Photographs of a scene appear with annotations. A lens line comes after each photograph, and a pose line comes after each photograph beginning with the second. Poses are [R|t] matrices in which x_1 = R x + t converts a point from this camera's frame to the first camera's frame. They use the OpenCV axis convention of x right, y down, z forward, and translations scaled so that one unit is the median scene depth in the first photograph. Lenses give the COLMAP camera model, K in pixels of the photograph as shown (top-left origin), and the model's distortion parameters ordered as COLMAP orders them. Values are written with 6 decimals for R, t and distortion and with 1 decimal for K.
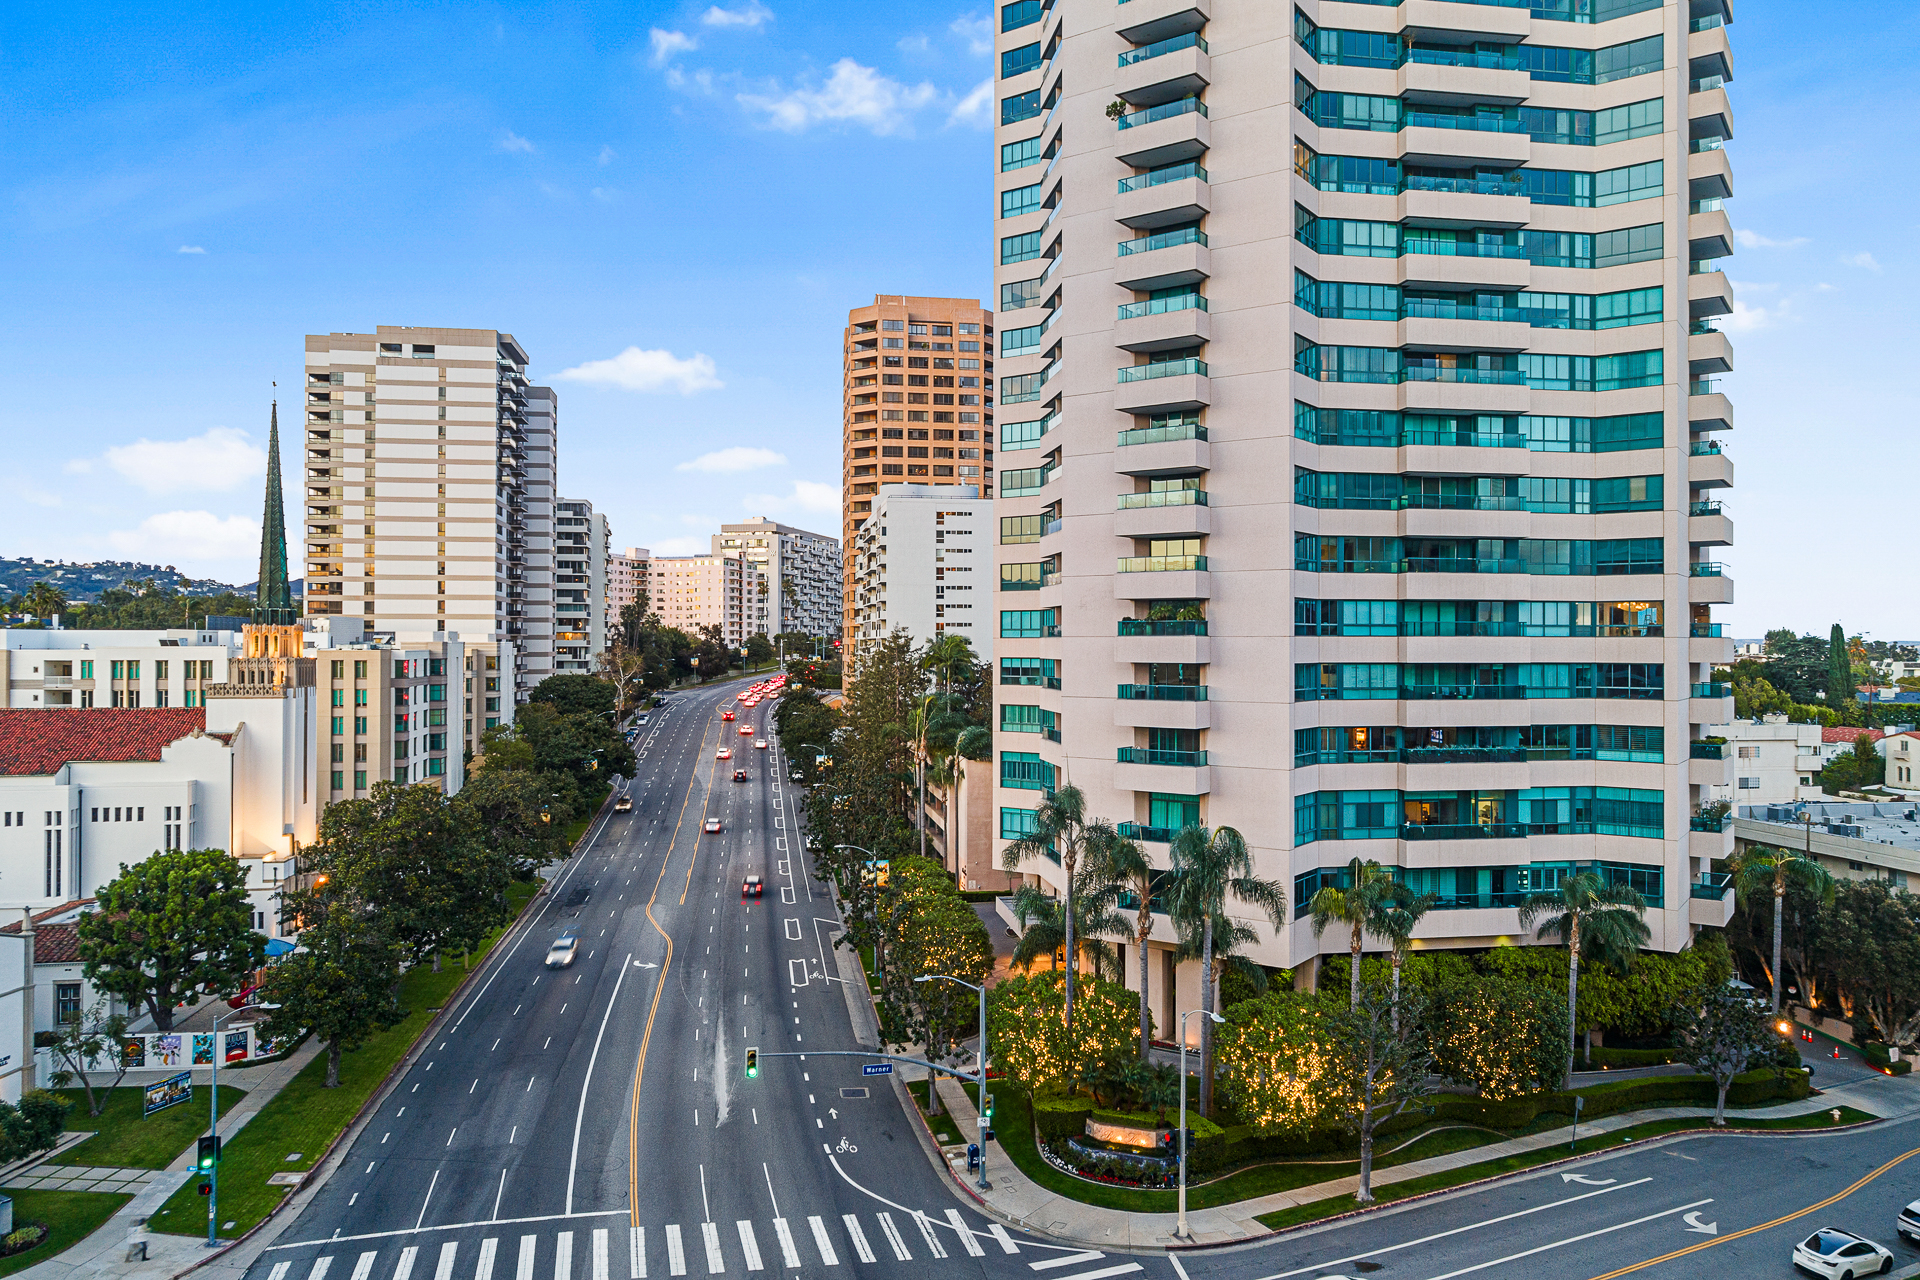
lens RADIAL K [[1301.0, 0, 961.9], [0, 1301.0, 641.0], [0, 0, 1]] dist [-0.002222, 0.001769]
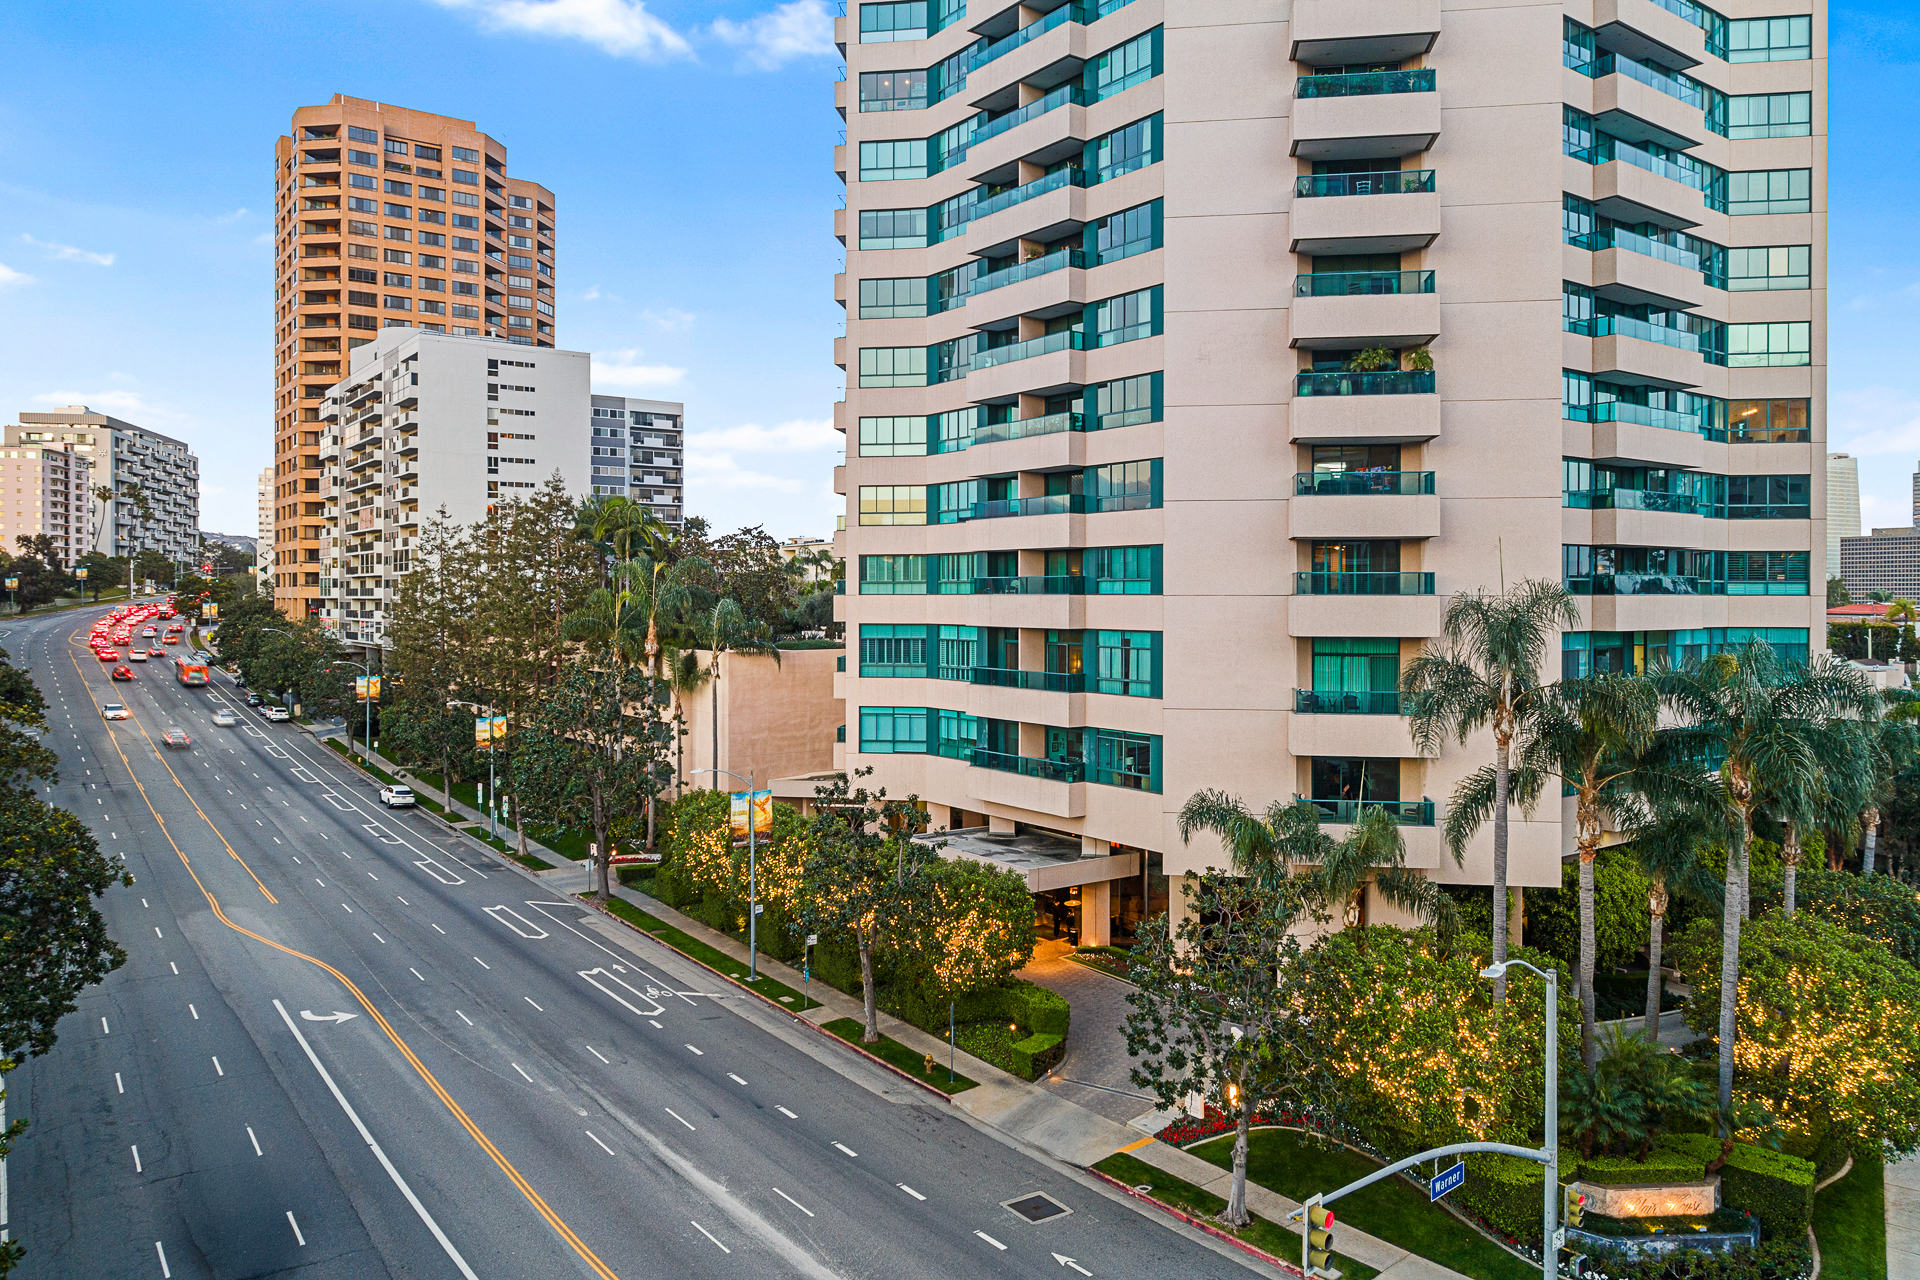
lens RADIAL K [[1301.0, 0, 955.8], [0, 1301.0, 609.6], [0, 0, 1]] dist [-0.002222, 0.001769]
pose [[0.888603, -0.005545, 0.458643, -0.094943], [-0.001180, 0.999896, 0.014376, 0.027013], [-0.458675, -0.013316, 0.888504, 0.150024]]
